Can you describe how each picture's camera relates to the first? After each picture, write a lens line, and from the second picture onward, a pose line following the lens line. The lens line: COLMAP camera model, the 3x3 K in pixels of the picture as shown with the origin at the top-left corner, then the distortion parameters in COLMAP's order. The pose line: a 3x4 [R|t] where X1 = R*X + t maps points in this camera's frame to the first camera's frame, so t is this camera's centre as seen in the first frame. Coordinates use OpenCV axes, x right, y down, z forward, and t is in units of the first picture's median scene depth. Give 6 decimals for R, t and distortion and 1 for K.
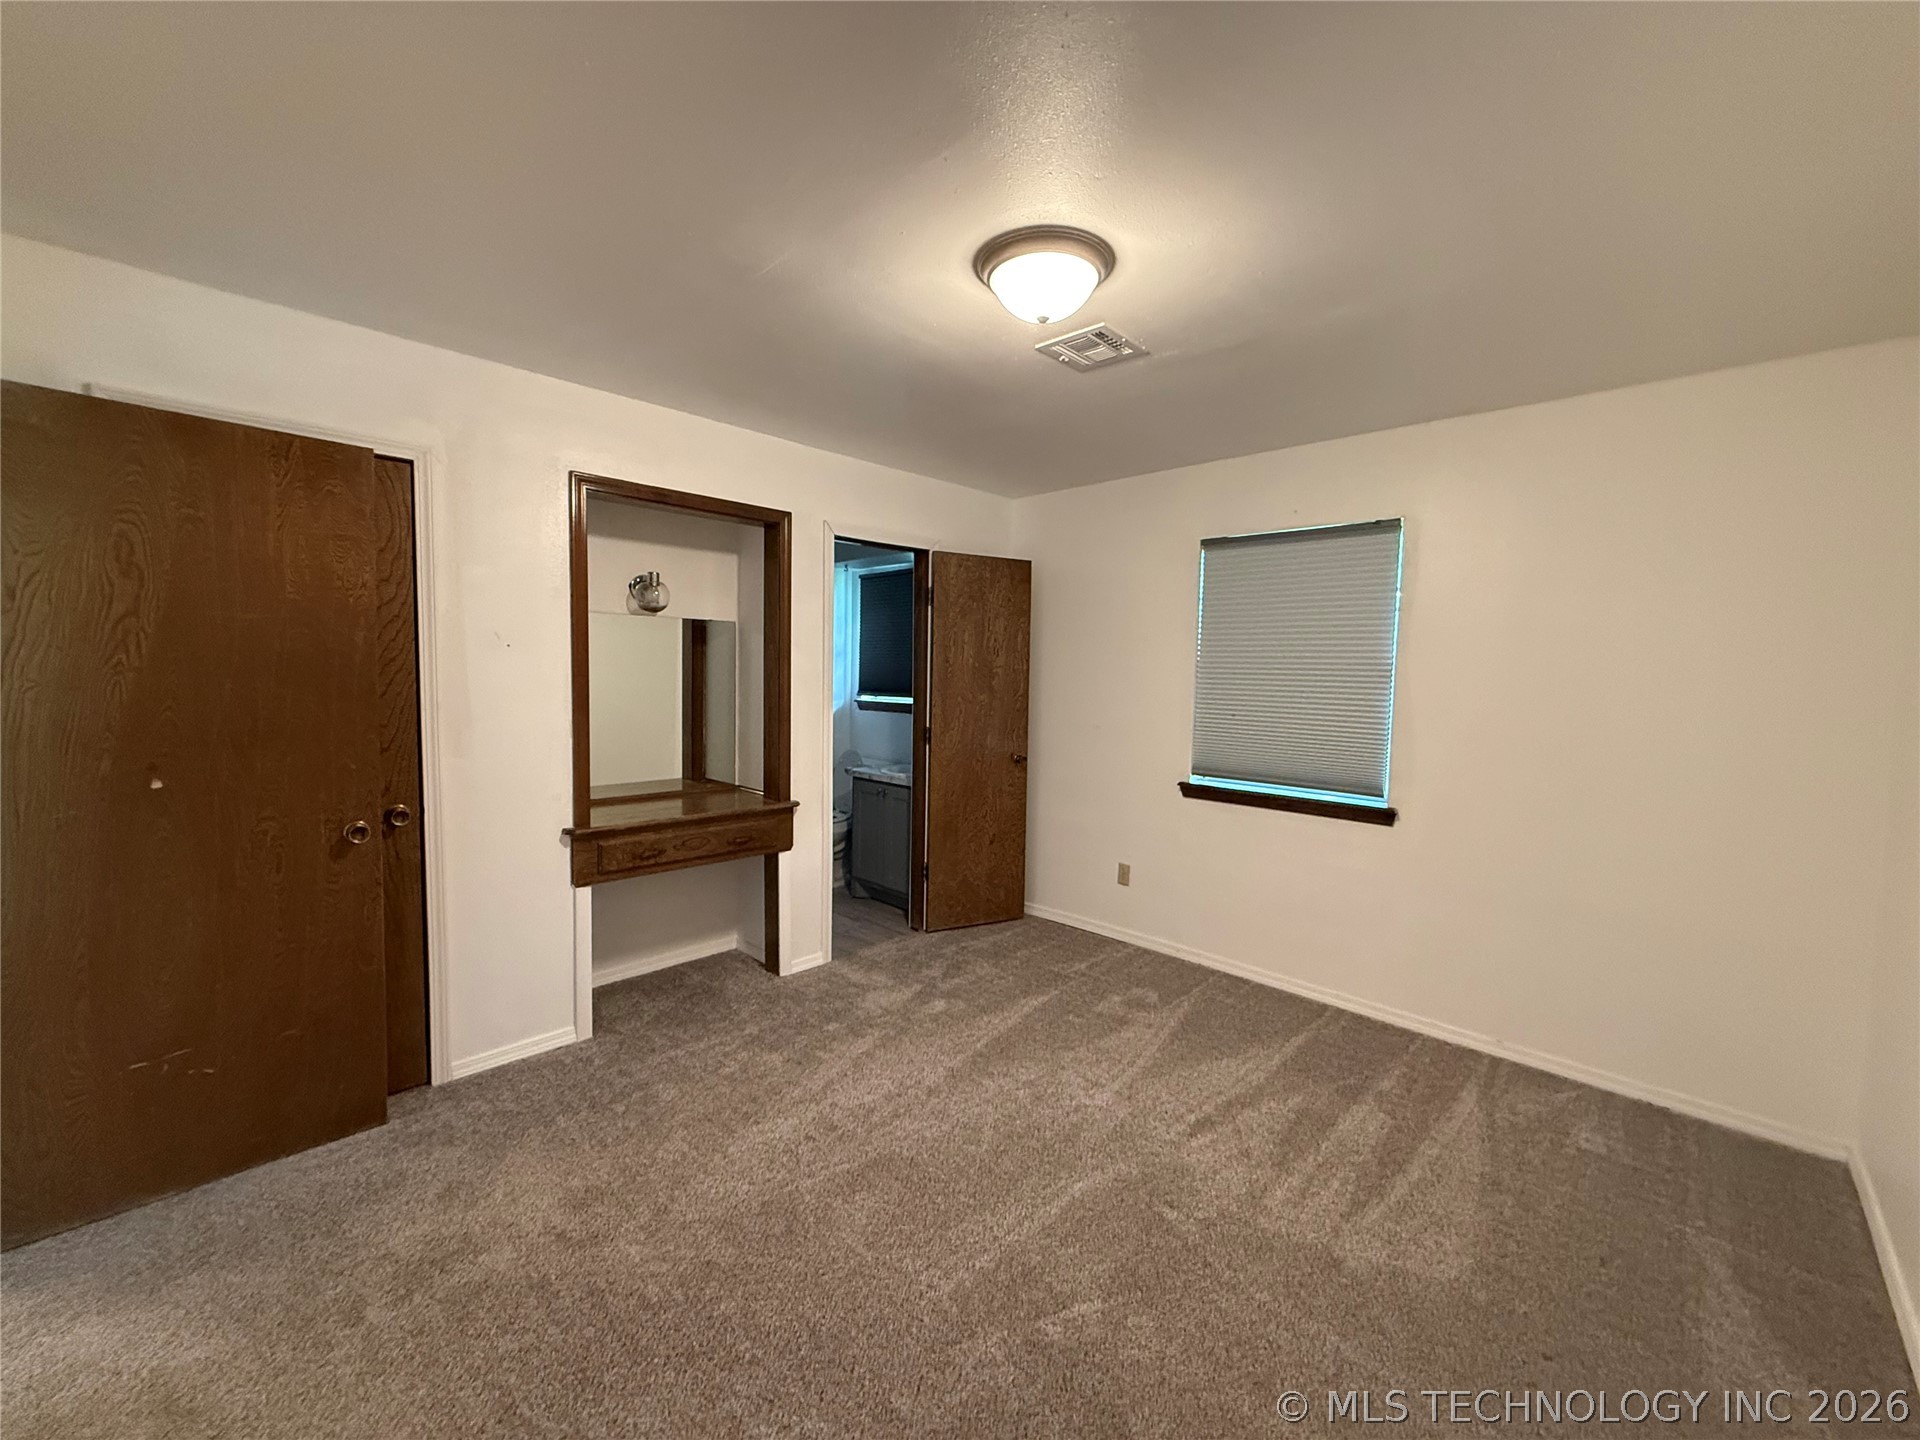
lens RADIAL K [[765.3, 0, 956.4], [0, 765.3, 718.3], [0, 0, 1]] dist [-0.000711, 0.000189]
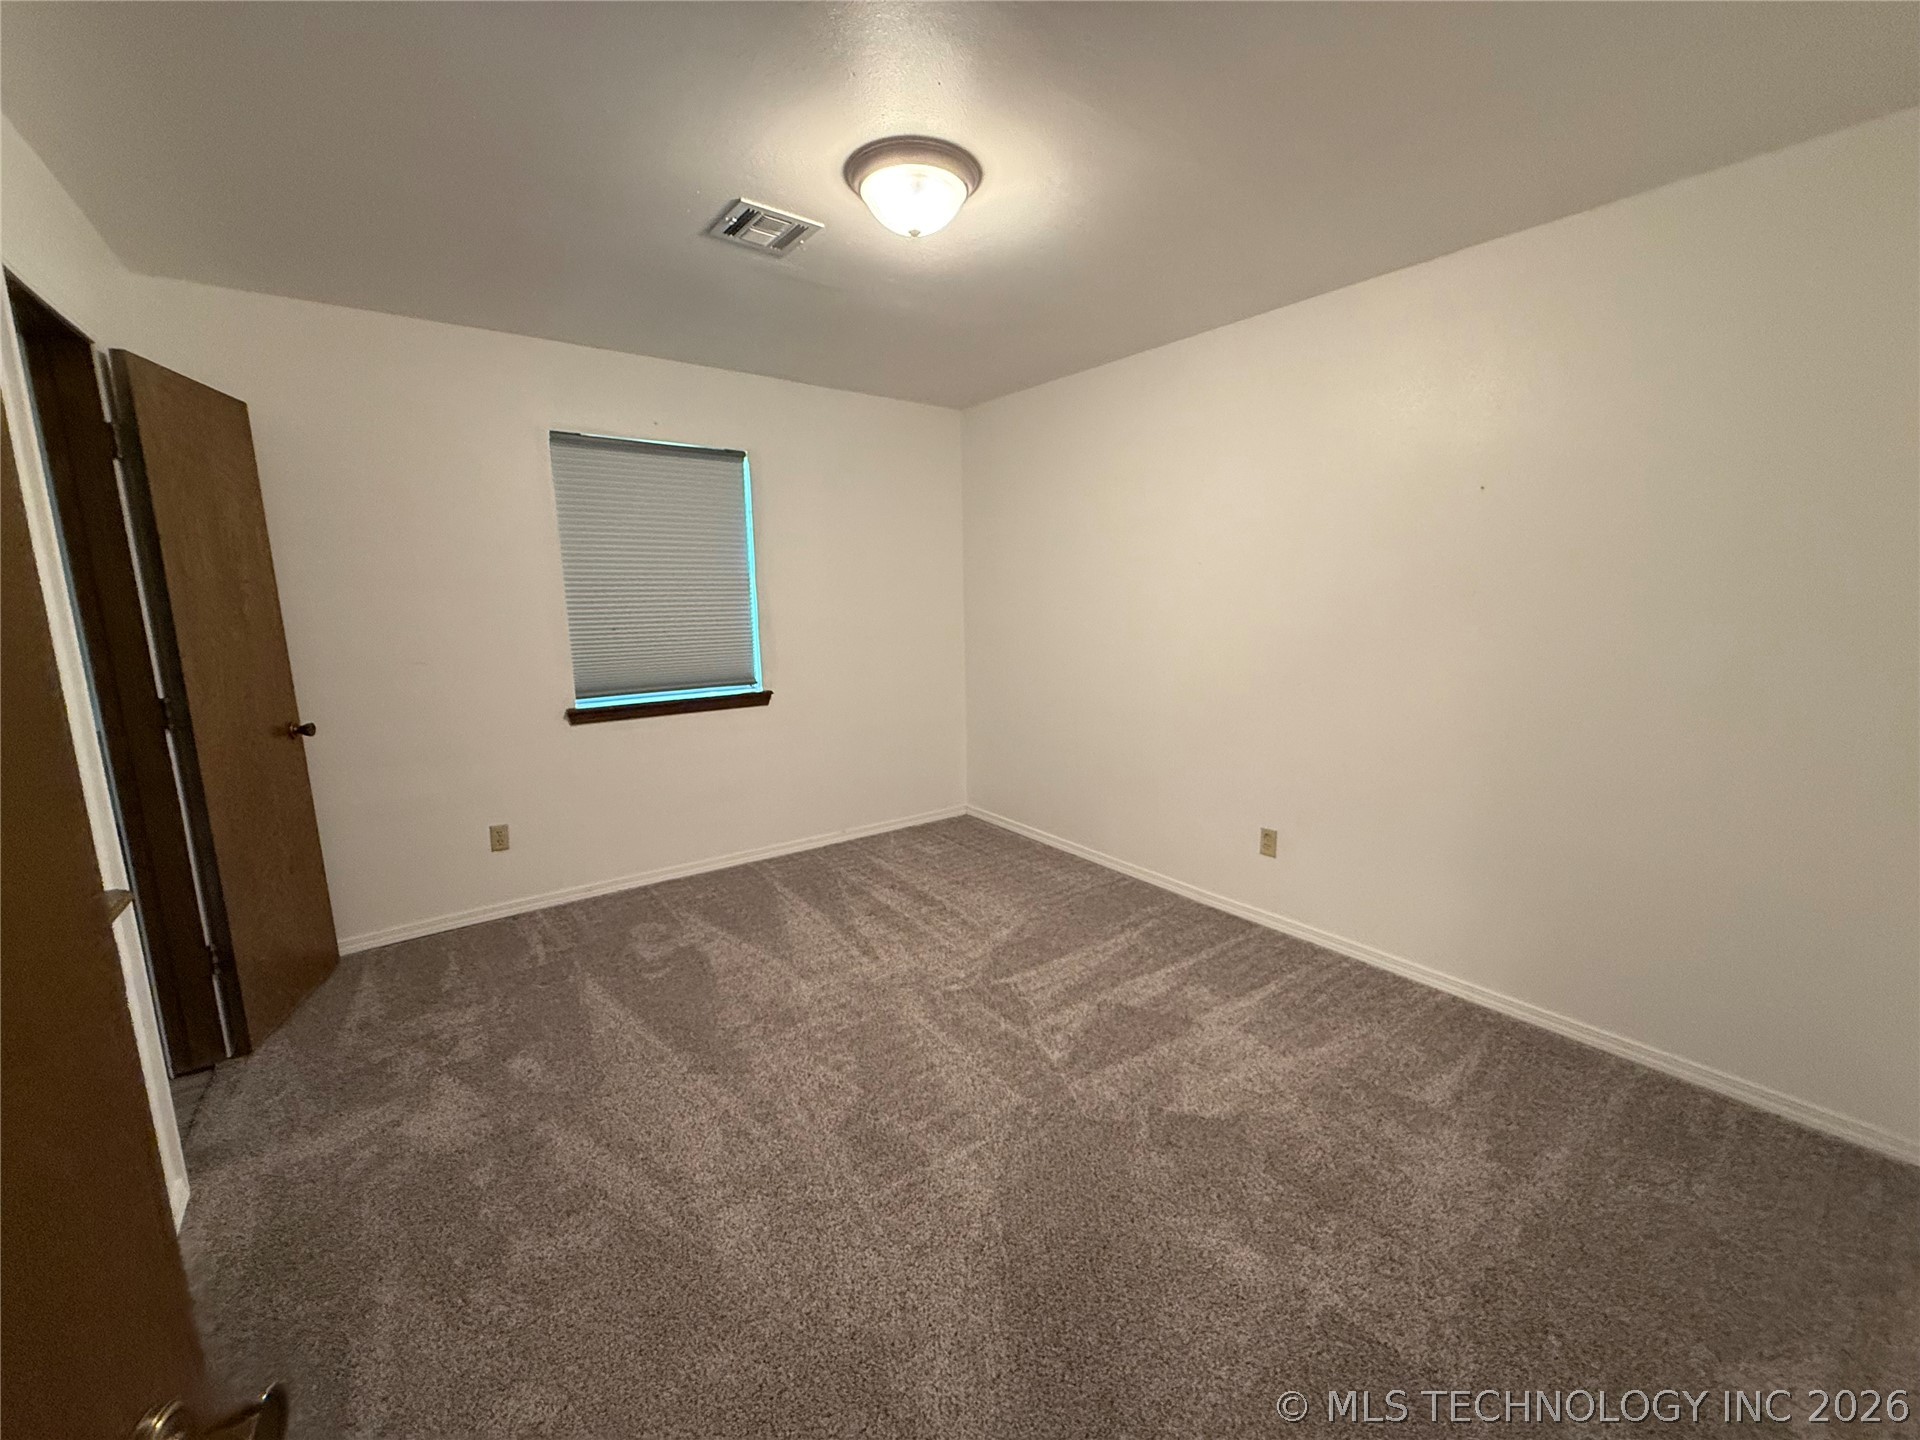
lens RADIAL K [[765.3, 0, 956.4], [0, 765.3, 718.3], [0, 0, 1]] dist [-0.000711, 0.000189]
pose [[0.156171, -0.186659, 0.969932, -0.572030], [0.080212, 0.981135, 0.175900, -0.031266], [-0.984468, 0.050330, 0.168197, 0.457427]]
